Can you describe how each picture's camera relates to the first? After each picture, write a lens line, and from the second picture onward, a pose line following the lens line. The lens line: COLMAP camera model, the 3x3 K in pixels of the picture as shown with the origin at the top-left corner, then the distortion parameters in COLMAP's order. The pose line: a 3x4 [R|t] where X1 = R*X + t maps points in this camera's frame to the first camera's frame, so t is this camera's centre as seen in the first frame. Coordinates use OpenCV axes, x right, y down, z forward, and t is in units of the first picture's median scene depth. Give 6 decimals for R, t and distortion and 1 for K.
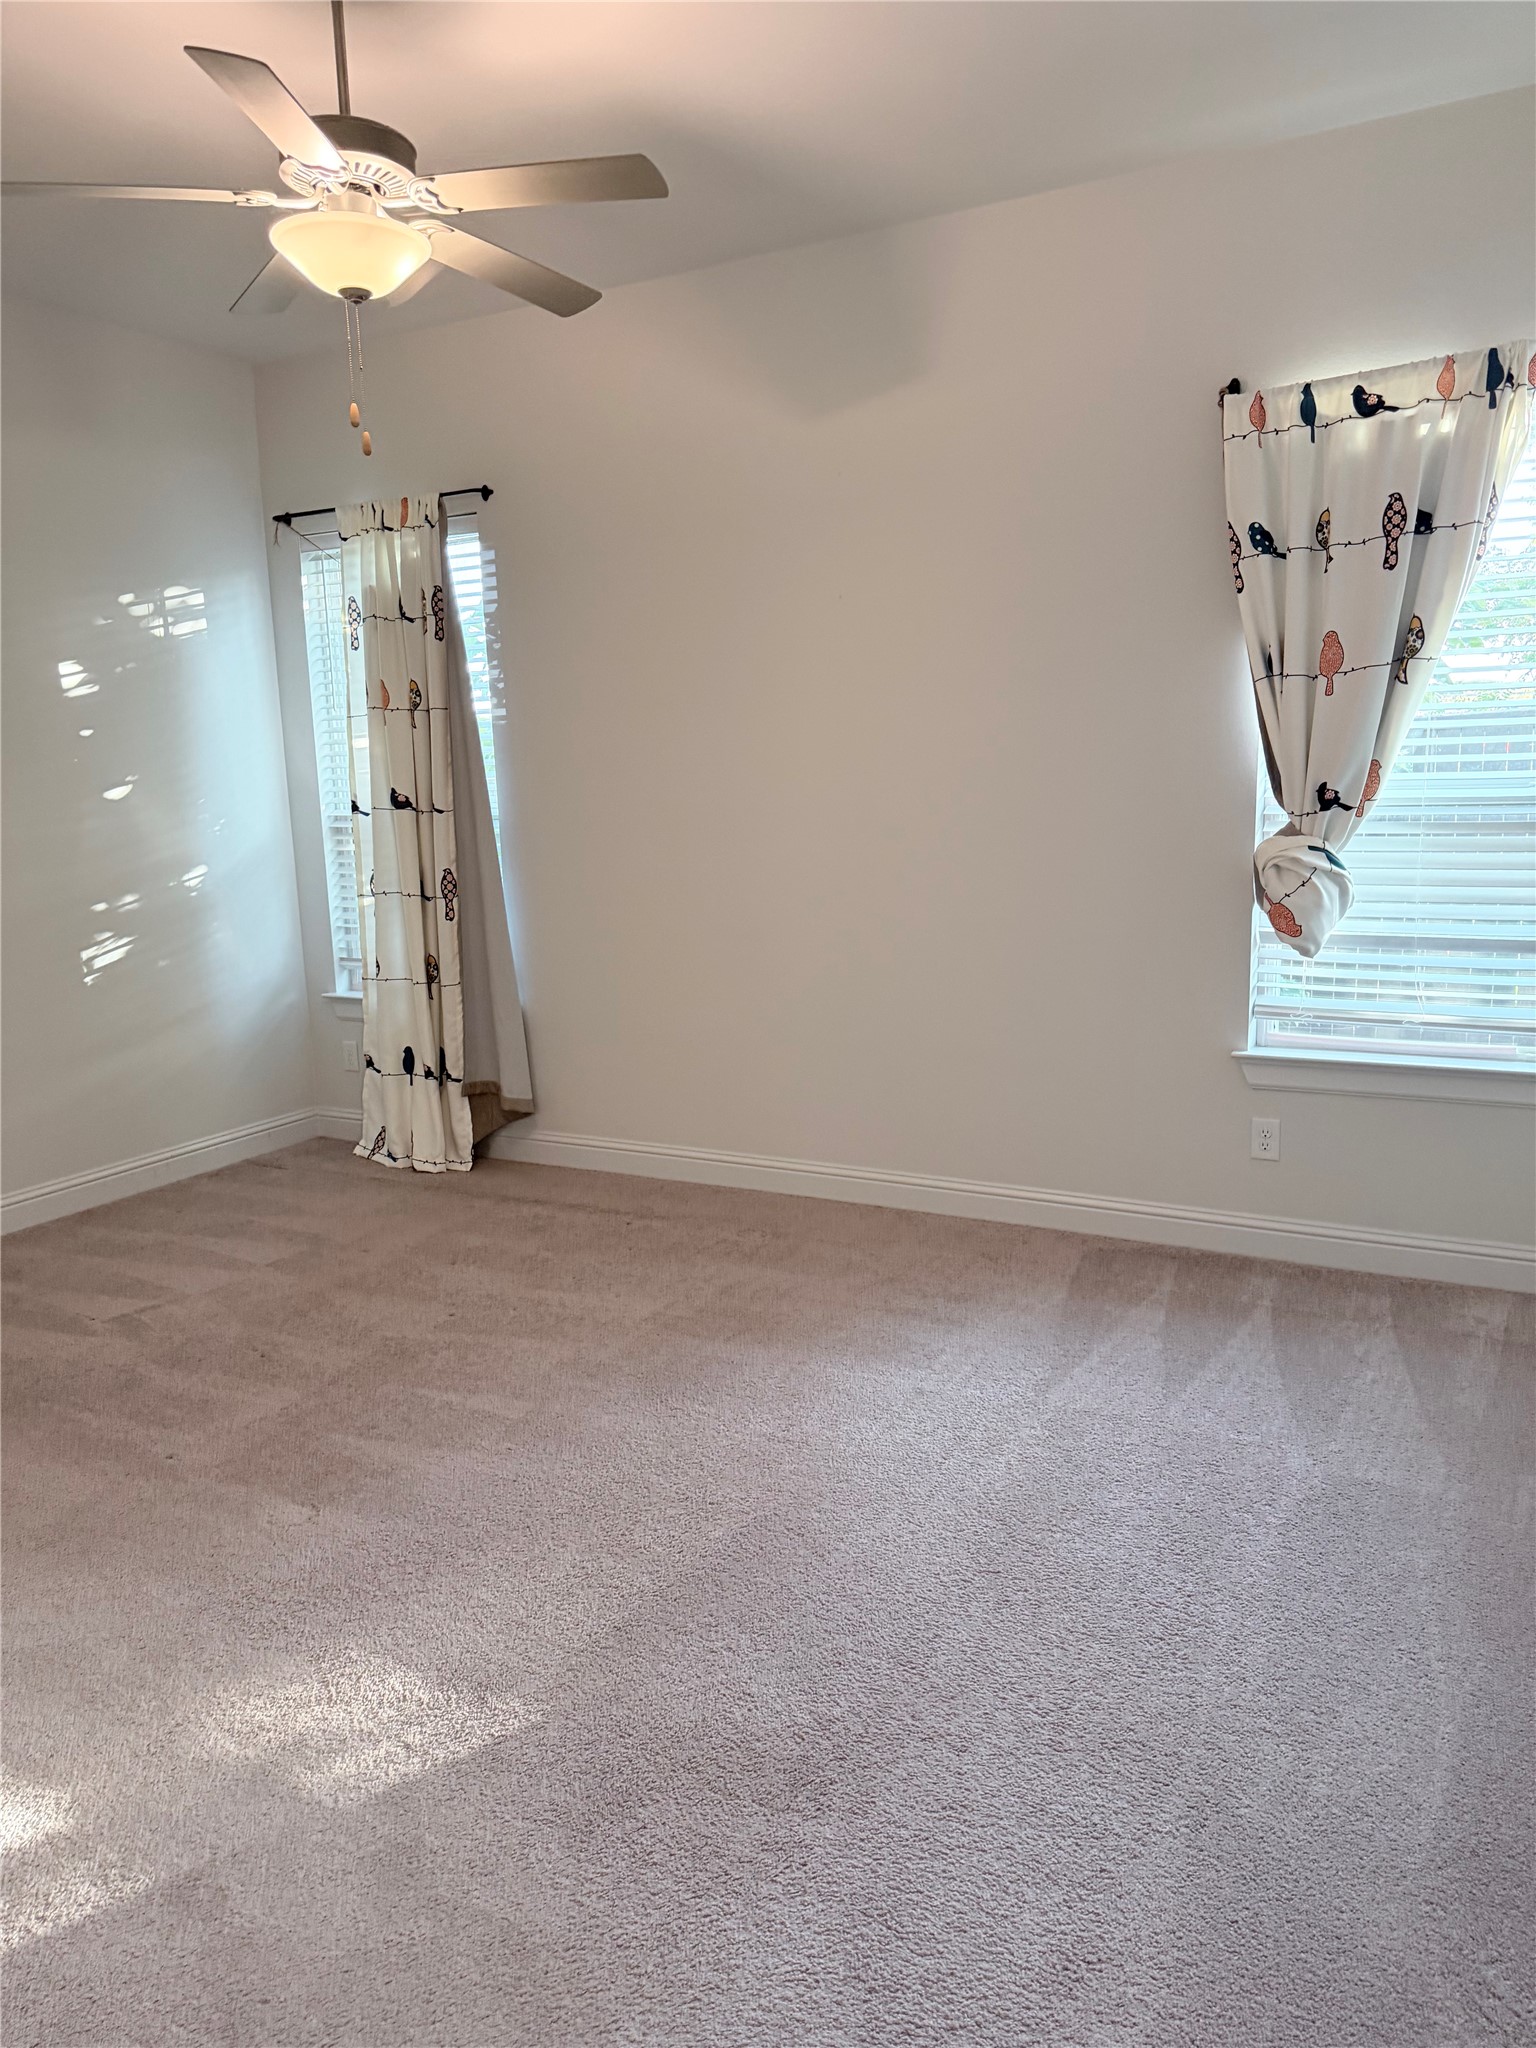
lens RADIAL K [[1492.8, 0, 768.0], [0, 1492.8, 1024.0], [0, 0, 1]] dist [0.128667, -0.001416]
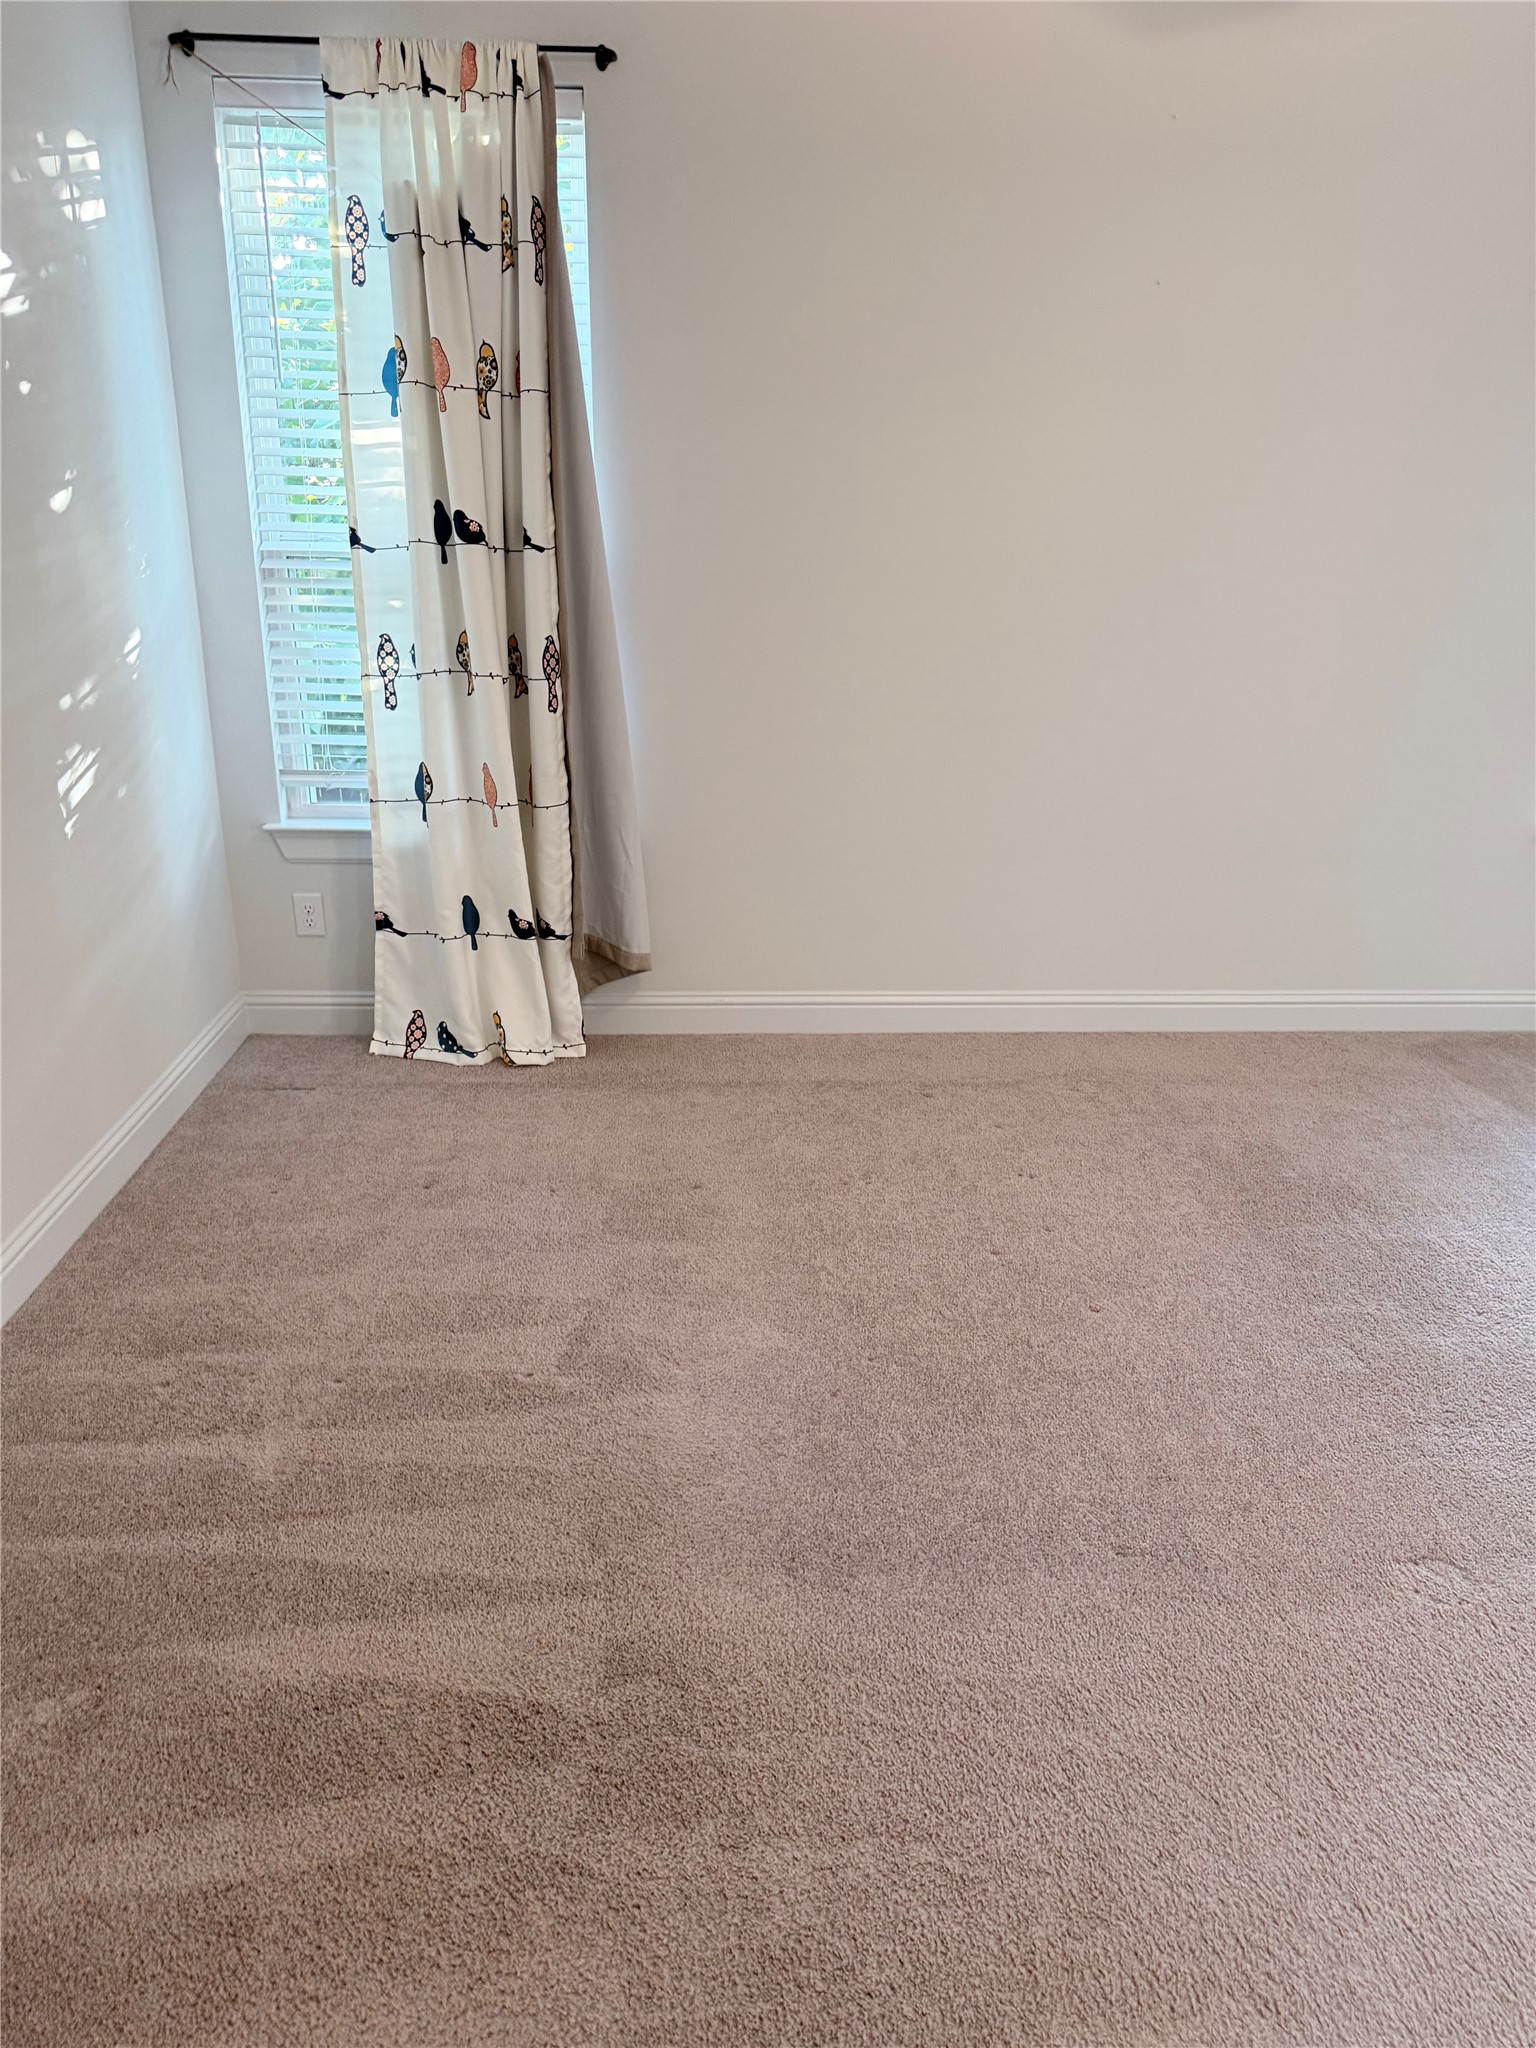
lens RADIAL K [[1457.7, 0, 768.0], [0, 1457.7, 1024.0], [0, 0, 1]] dist [0.032508, -0.001944]
pose [[0.845086, -0.131186, 0.518286, -0.498708], [0.049548, 0.984473, 0.168396, -0.035031], [-0.532330, -0.116629, 0.838464, 0.353641]]
